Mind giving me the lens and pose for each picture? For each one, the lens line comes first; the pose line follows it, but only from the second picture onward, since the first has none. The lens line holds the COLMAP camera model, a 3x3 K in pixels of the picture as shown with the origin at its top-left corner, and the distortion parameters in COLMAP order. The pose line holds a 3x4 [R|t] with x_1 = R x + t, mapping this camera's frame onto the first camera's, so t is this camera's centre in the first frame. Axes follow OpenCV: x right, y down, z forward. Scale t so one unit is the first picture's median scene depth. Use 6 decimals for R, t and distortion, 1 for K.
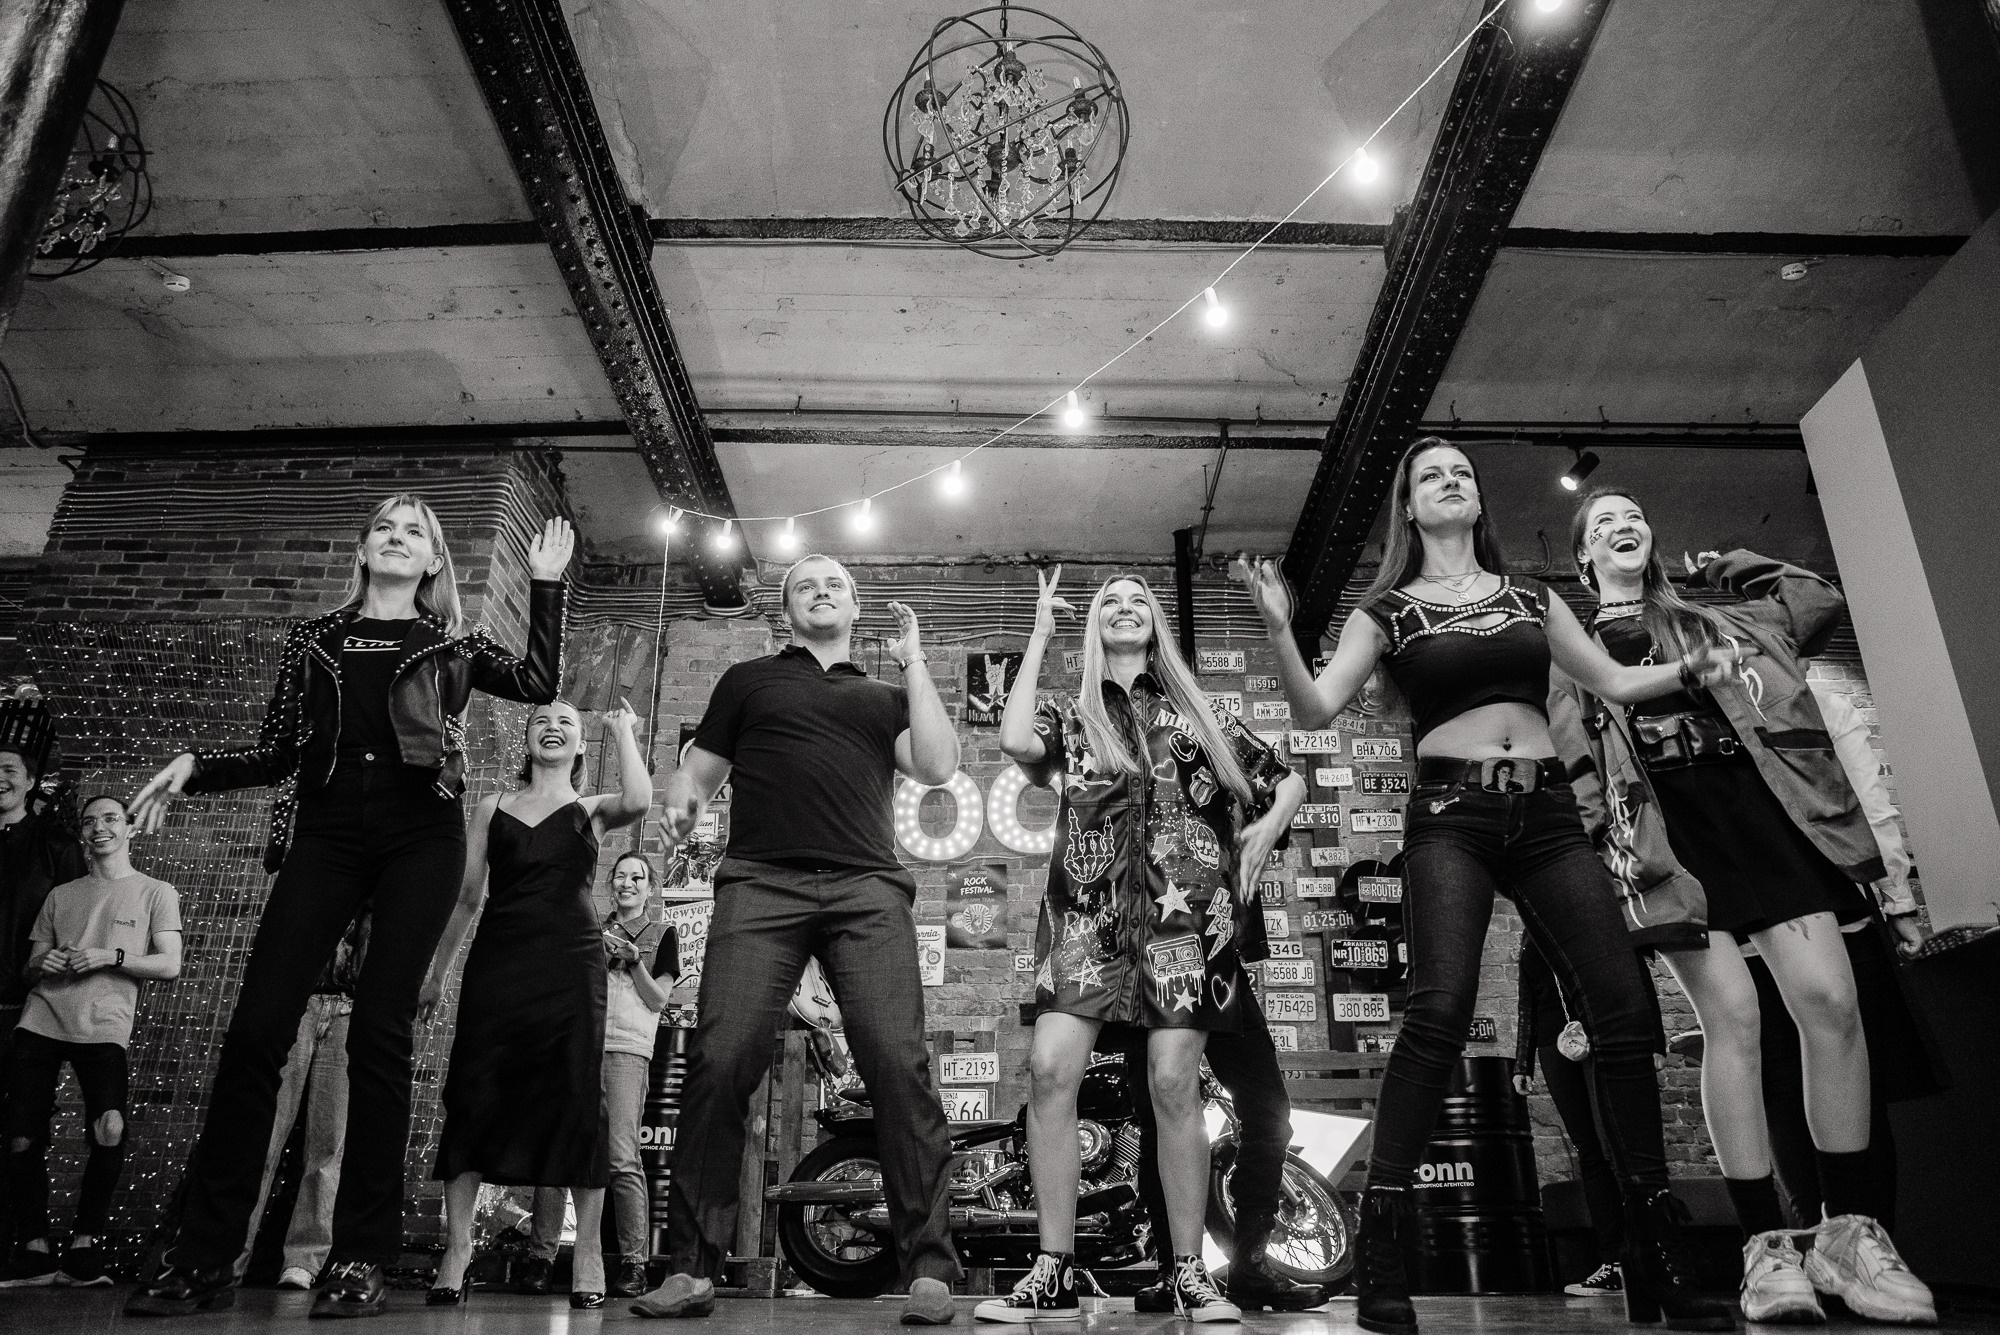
lens RADIAL K [[1396.4, 0, 992.6], [0, 1396.4, 666.8], [0, 0, 1]] dist [-0.124123, 0.090300]
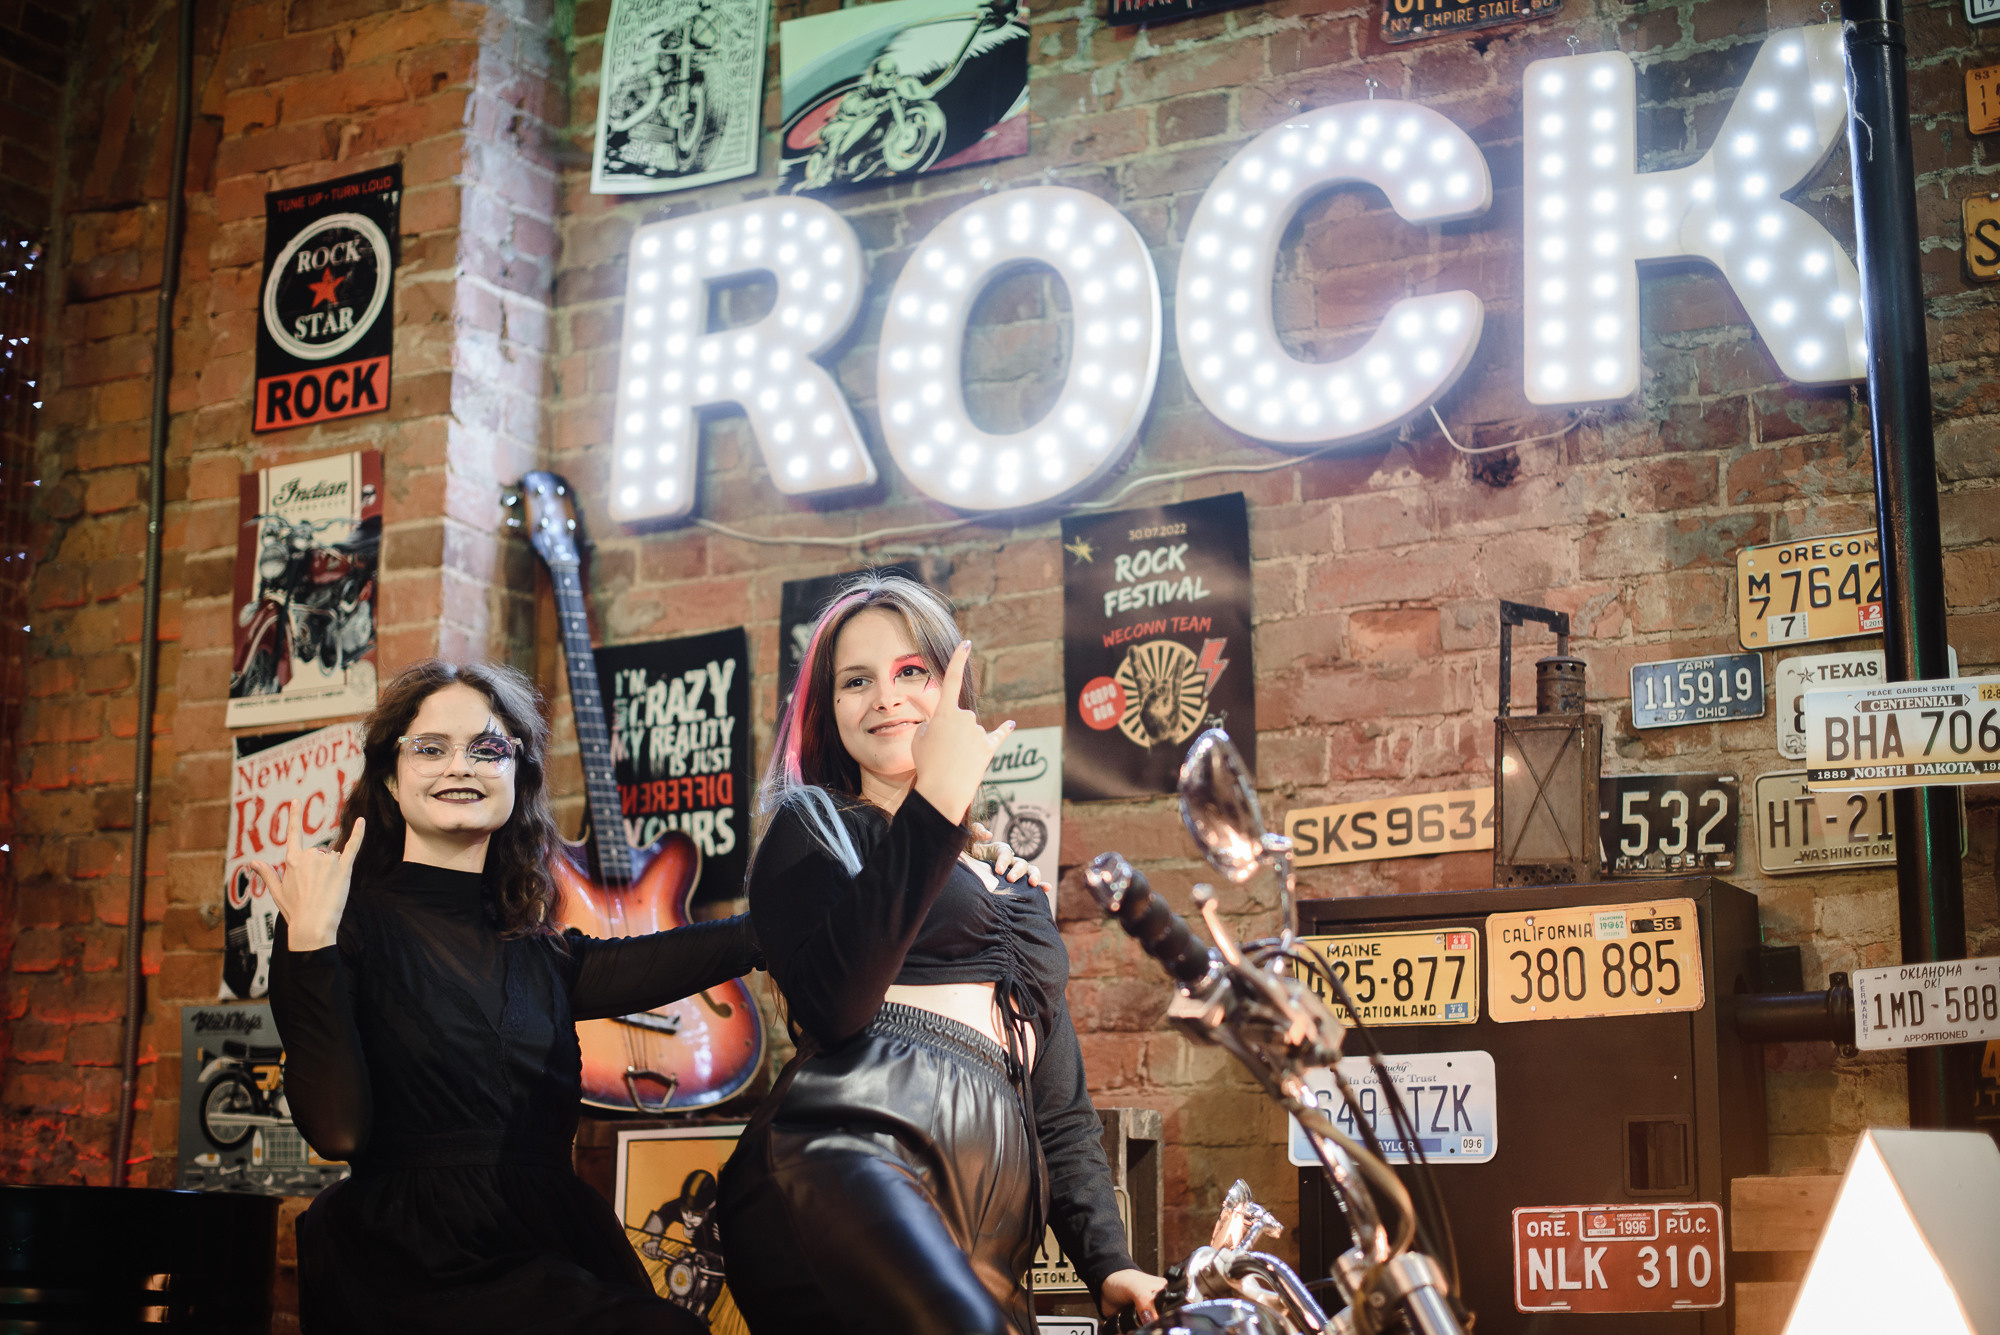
lens RADIAL K [[2908.1, 0, 1000.2], [0, 2908.1, 653.9], [0, 0, 1]] dist [-0.135489, 0.000000]
pose [[0.891312, -0.097710, -0.442737, 0.224427], [0.184818, 0.969989, 0.158001, 0.071860], [0.414011, -0.222654, 0.882621, 0.454525]]
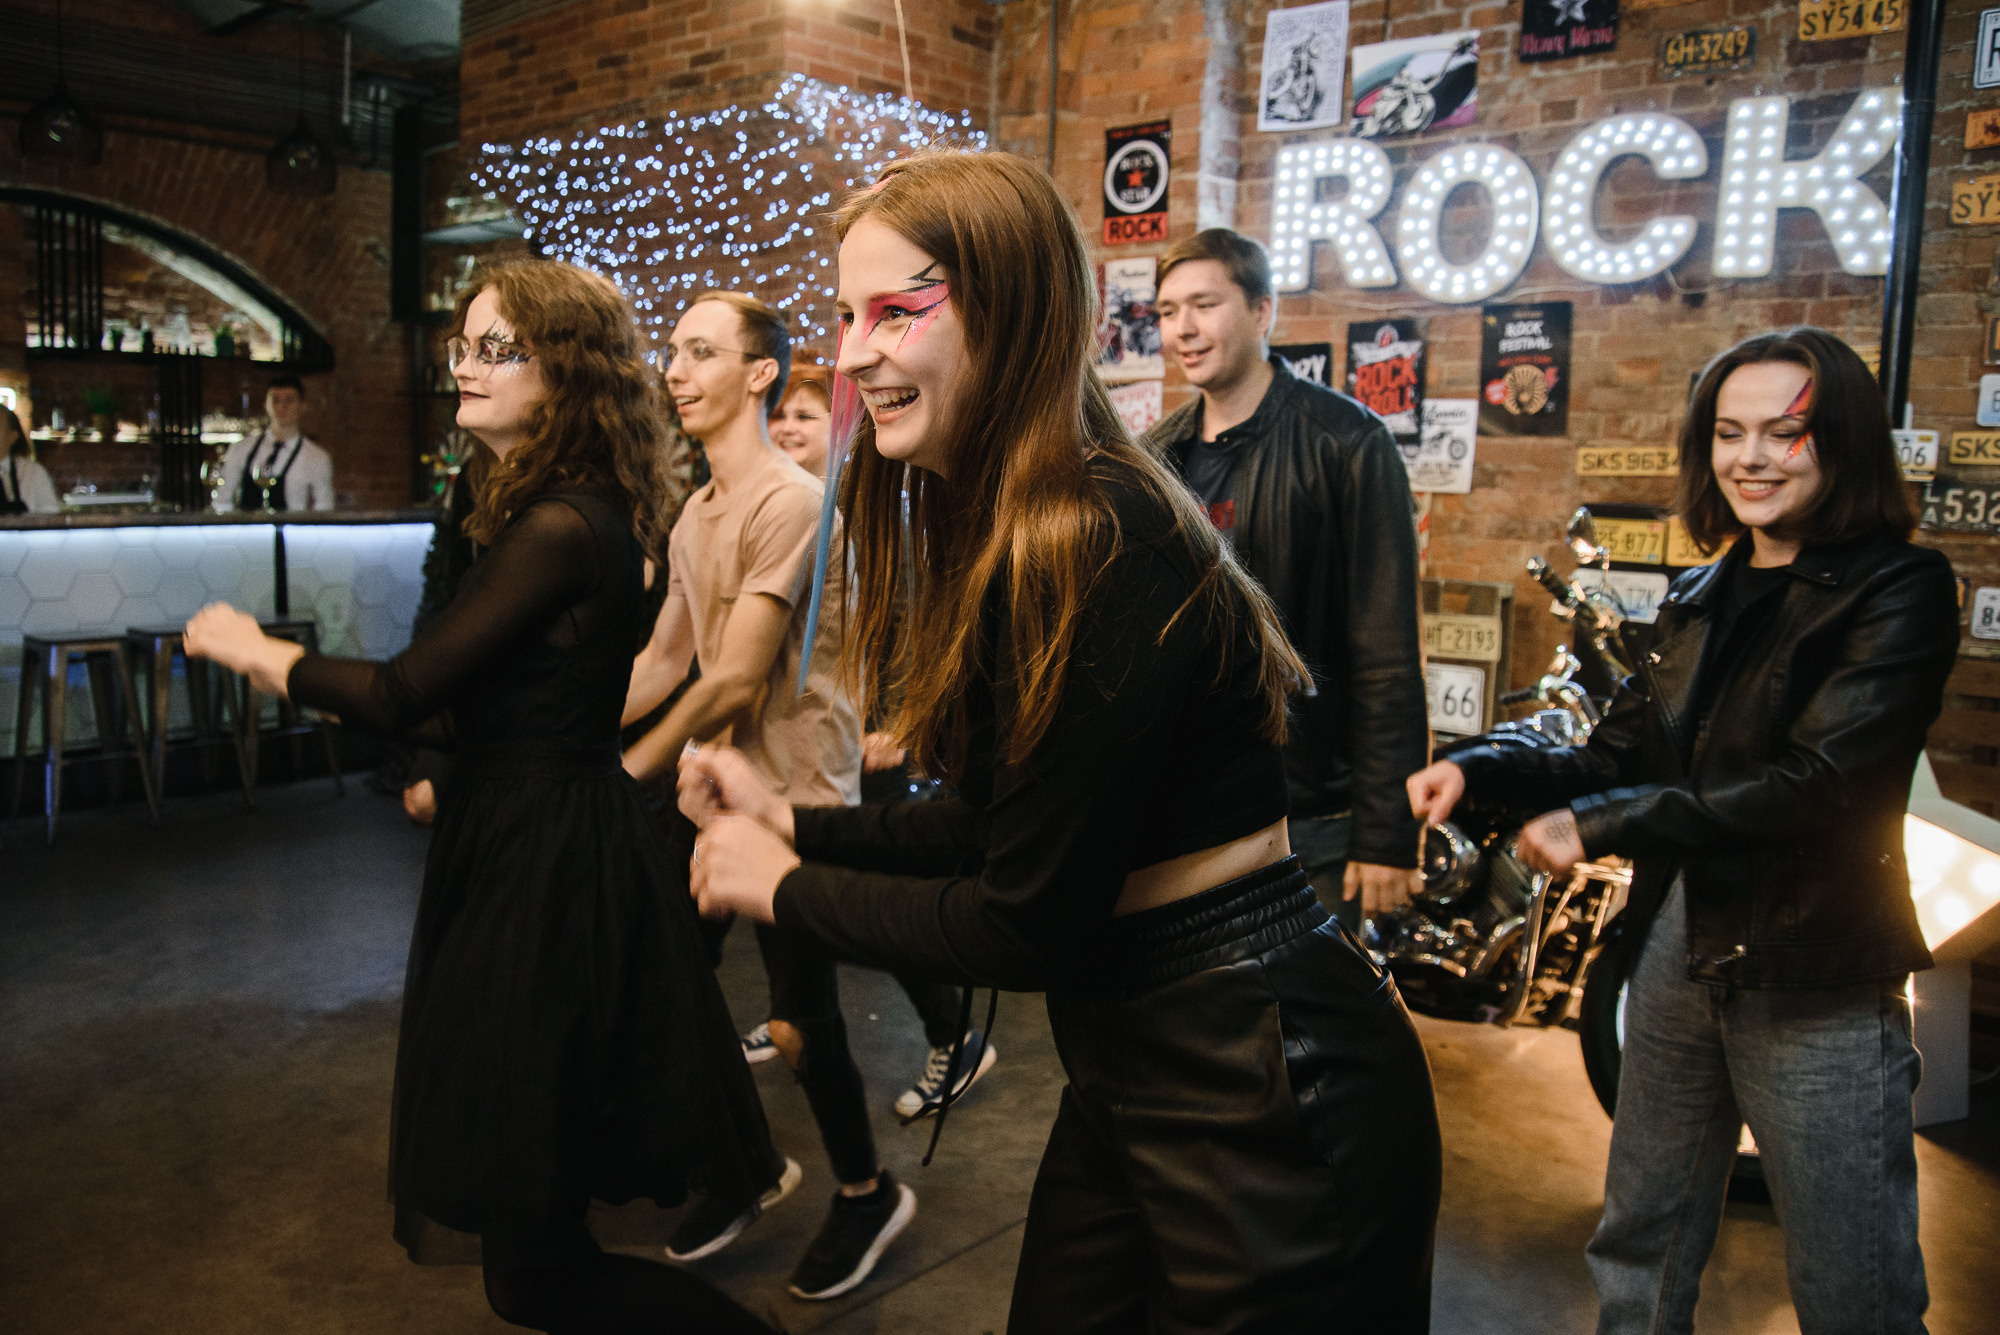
lens RADIAL K [[1551.1, 0, 928.3], [0, 1551.1, 658.6], [0, 0, 1]] dist [-0.121221, 0.081941]
pose [[0.738328, 0.096878, -0.667447, 0.264728], [0.254616, 0.876360, 0.408857, -0.066853], [0.624533, -0.471814, 0.622375, 0.329248]]
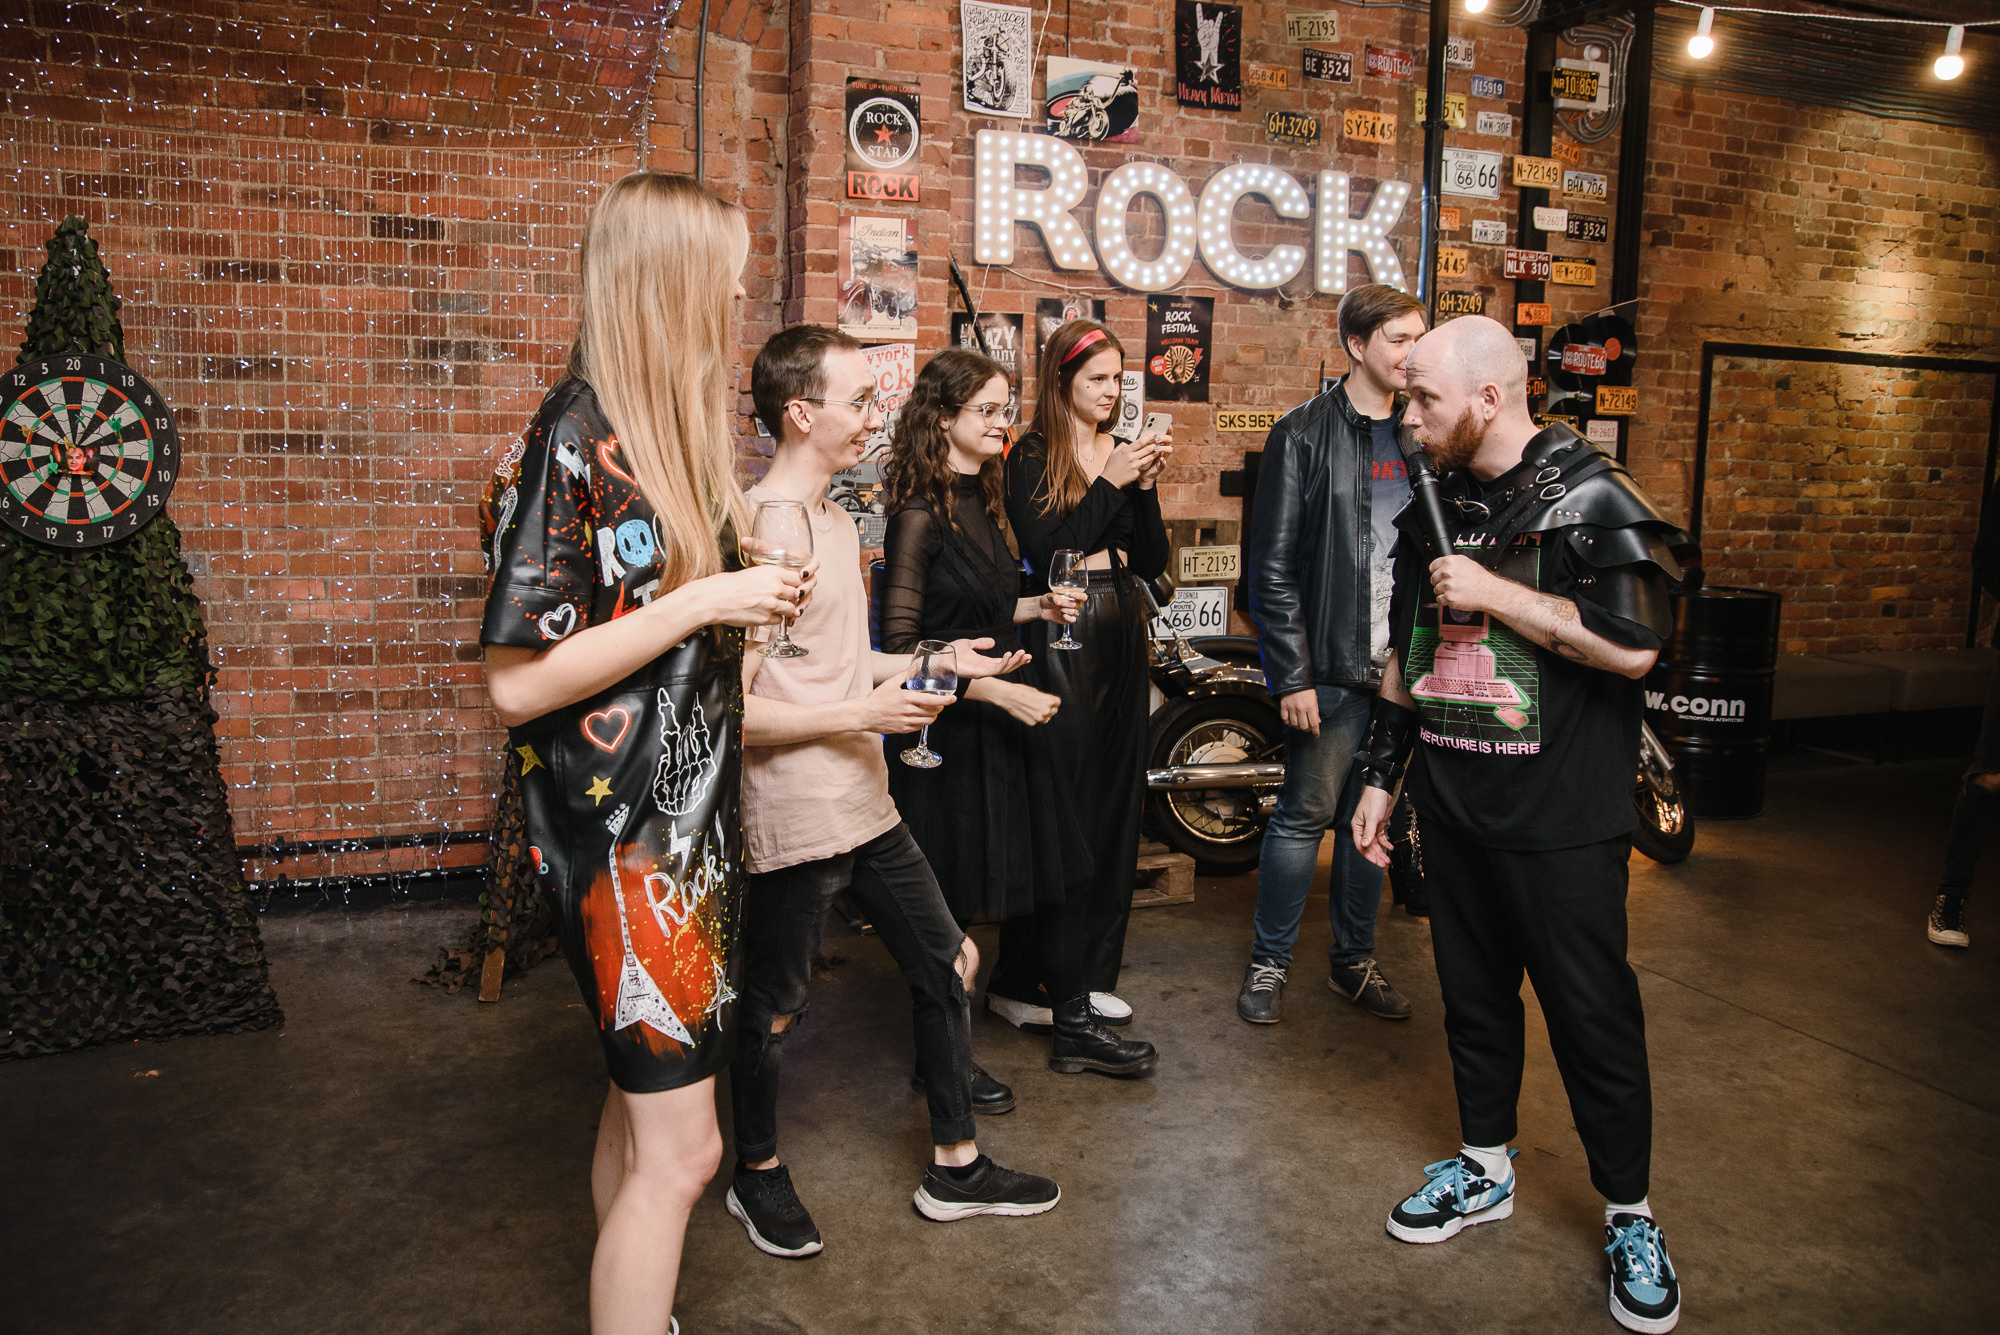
lens RADIAL K [[1551.1, 0, 903.8], [0, 1551.1, 616.6], [0, 0, 1]] dist [-0.121221, 0.081941]
pose [[0.932260, -0.030418, 0.360509, -0.486213], [-0.160732, 0.857898, 0.488033, -0.105278], [-0.324125, -0.512919, 0.794894, 0.258264]]
